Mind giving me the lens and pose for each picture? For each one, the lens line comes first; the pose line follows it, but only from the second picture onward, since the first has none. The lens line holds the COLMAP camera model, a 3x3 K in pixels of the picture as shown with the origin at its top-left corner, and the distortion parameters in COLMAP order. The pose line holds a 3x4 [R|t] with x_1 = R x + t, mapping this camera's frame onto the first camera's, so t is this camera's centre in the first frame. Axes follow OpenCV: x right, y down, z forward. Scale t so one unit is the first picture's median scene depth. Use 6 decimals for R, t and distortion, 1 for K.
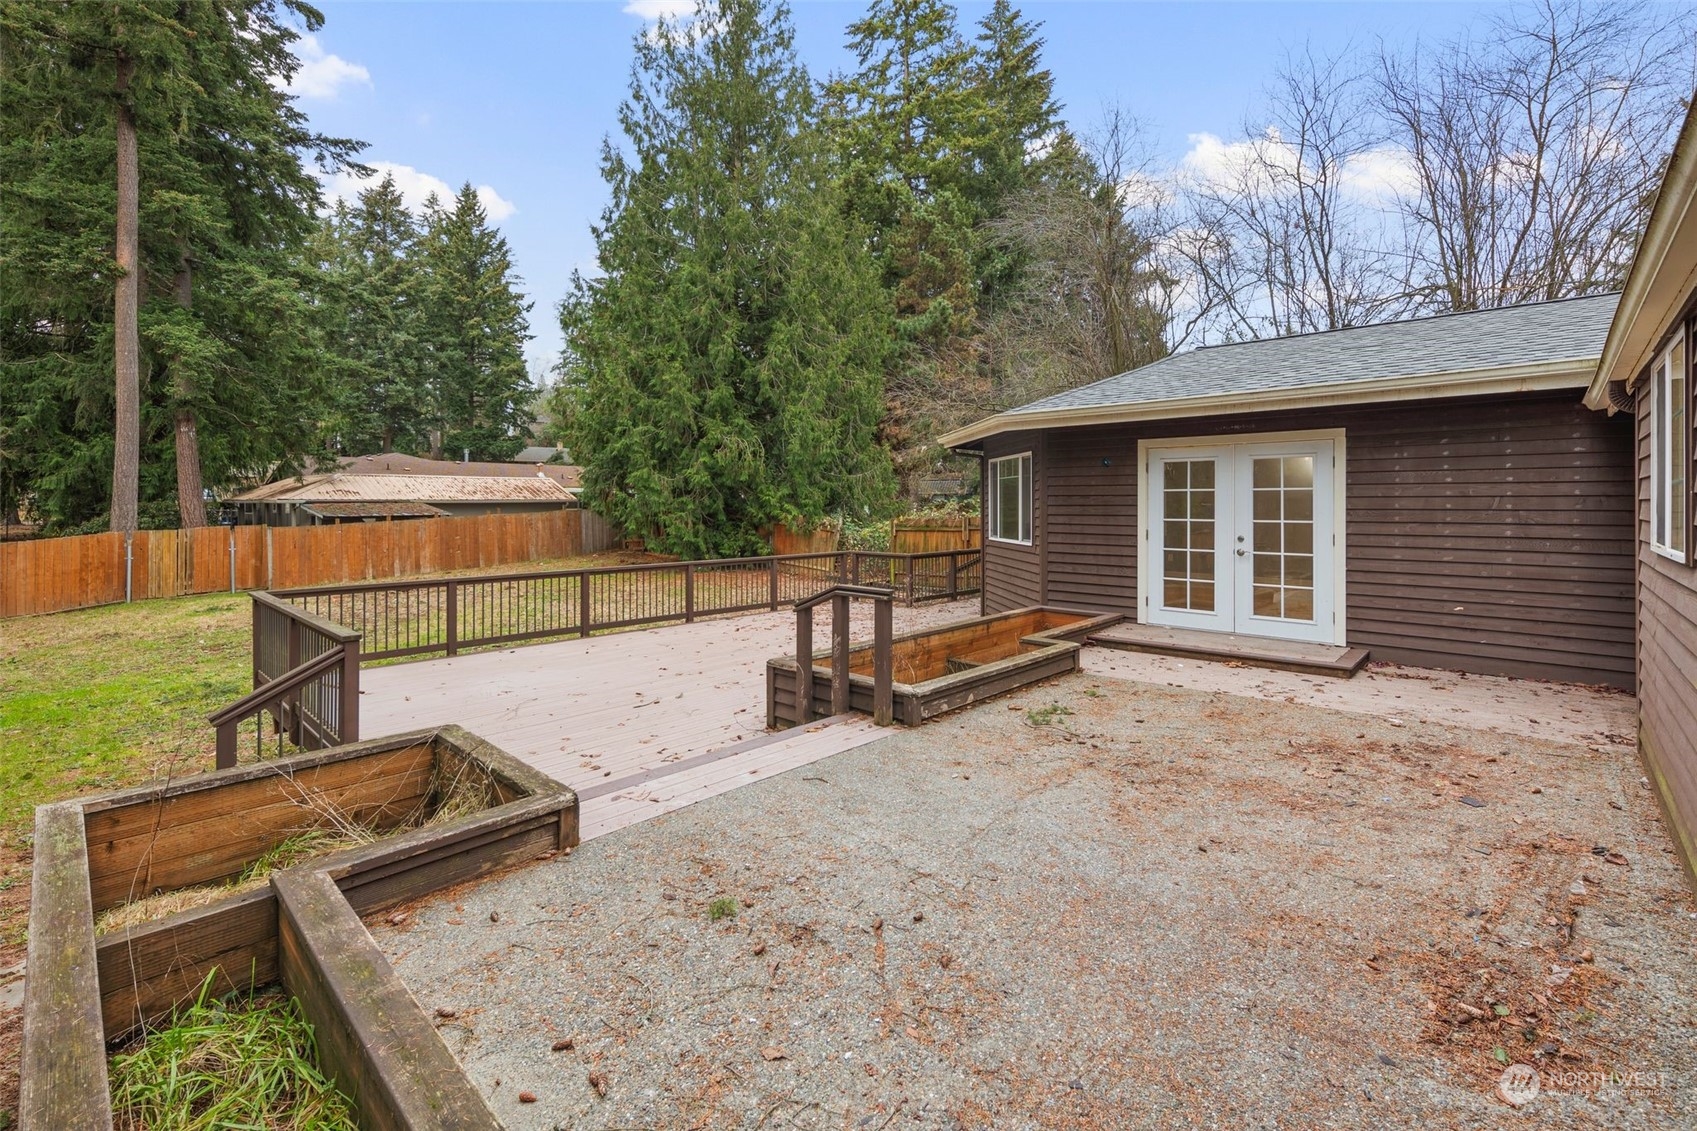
lens RADIAL K [[743.4, 0, 849.2], [0, 743.4, 500.6], [0, 0, 1]] dist [0.005282, -0.003437]
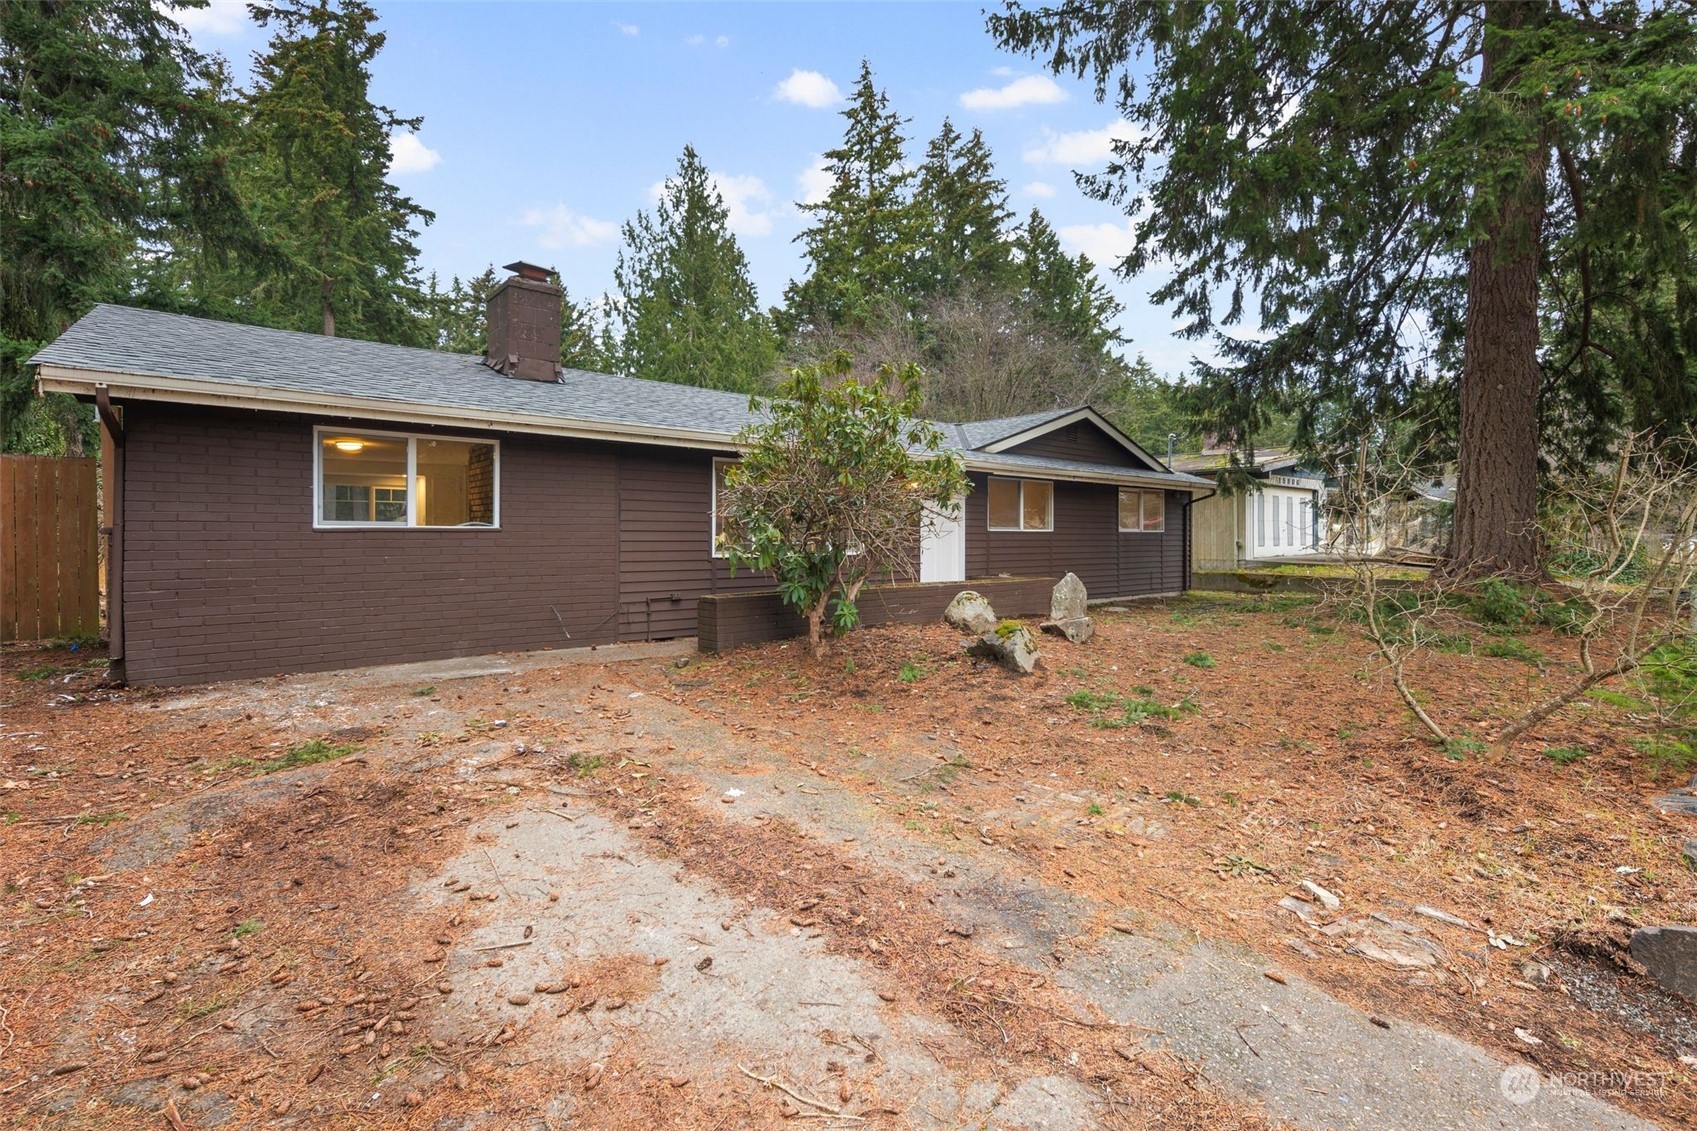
lens RADIAL K [[743.4, 0, 856.8], [0, 743.4, 540.1], [0, 0, 1]] dist [0.005282, -0.003437]
pose [[0.993749, 0.005510, -0.111503, 0.435263], [-0.004555, 0.999951, 0.008818, 0.022175], [0.111546, -0.008255, 0.993725, -0.567058]]
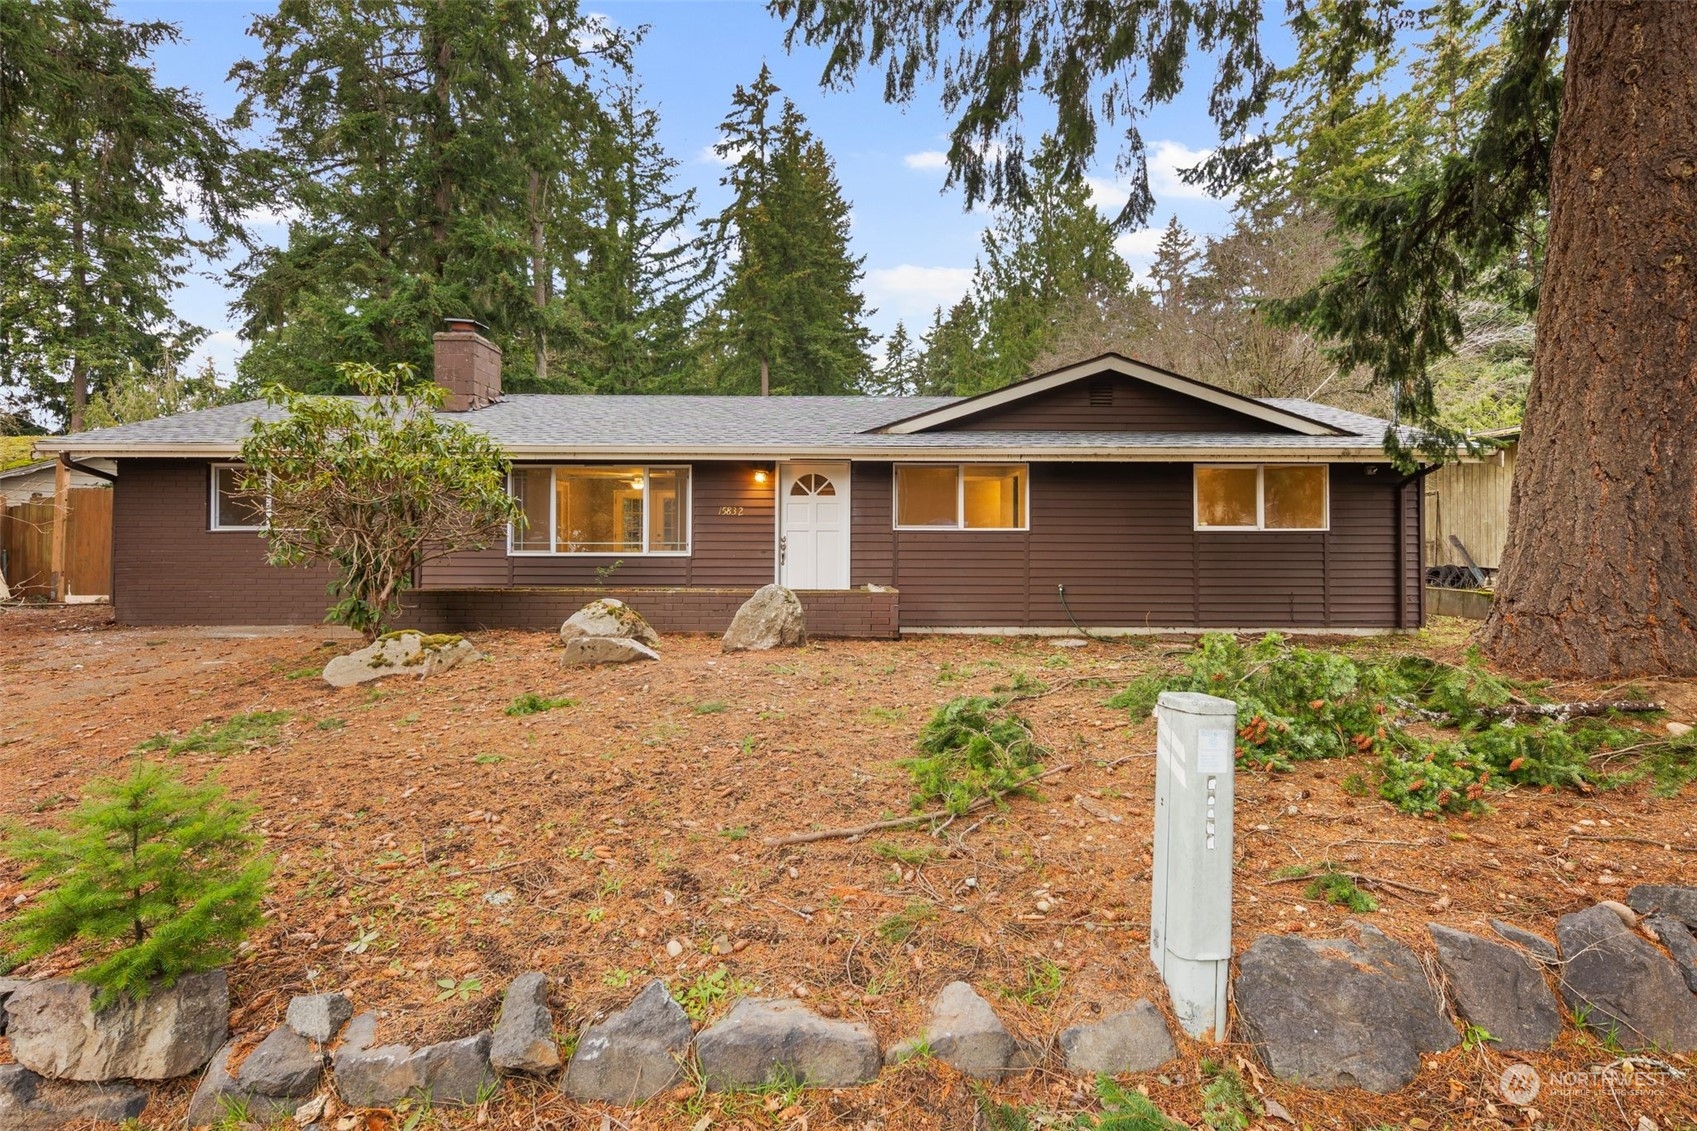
lens RADIAL K [[743.4, 0, 860.1], [0, 743.4, 525.0], [0, 0, 1]] dist [0.005282, -0.003437]
pose [[0.697150, -0.004768, -0.716909, 0.775178], [-0.002085, 0.999960, -0.008679, 0.020579], [0.716922, 0.007545, 0.697112, -0.334470]]
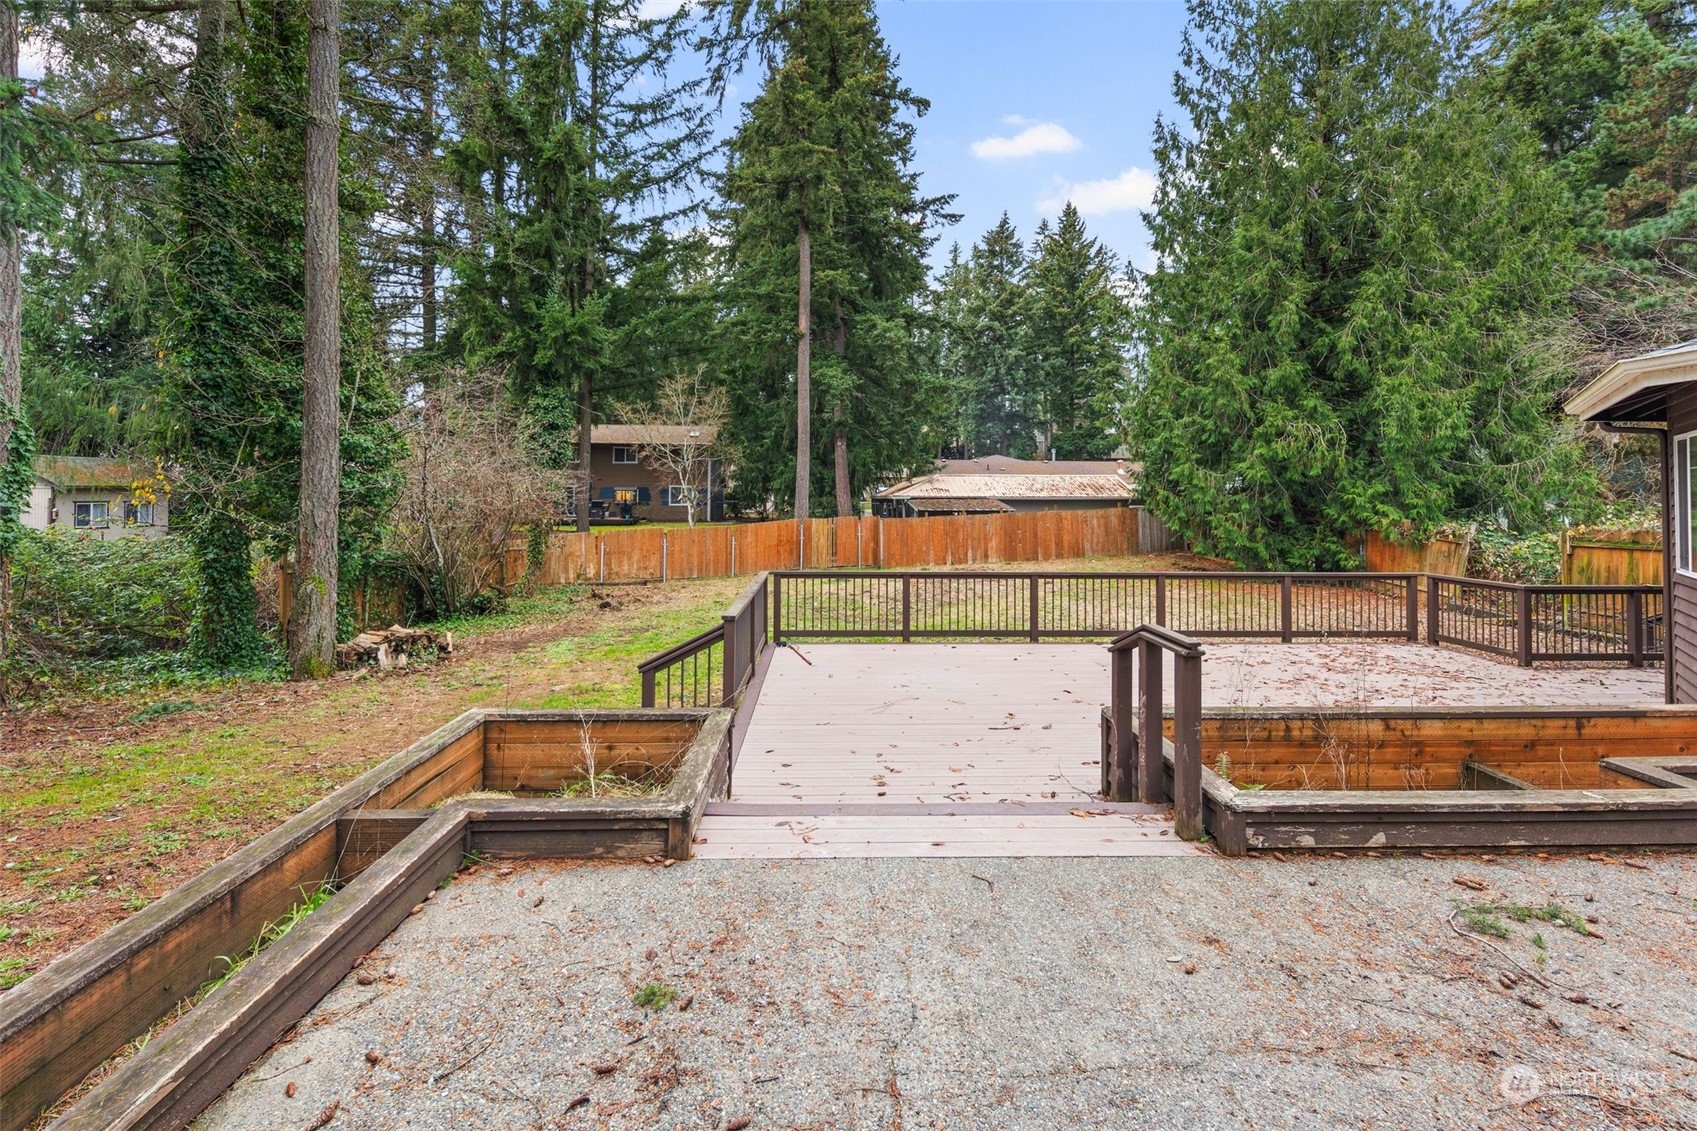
lens RADIAL K [[743.4, 0, 850.3], [0, 743.4, 479.5], [0, 0, 1]] dist [0.005282, -0.003437]
pose [[0.709332, -0.012116, -0.704771, 0.070565], [-0.004053, 0.999766, -0.021266, -0.002899], [0.704863, 0.017941, 0.709116, 0.064562]]
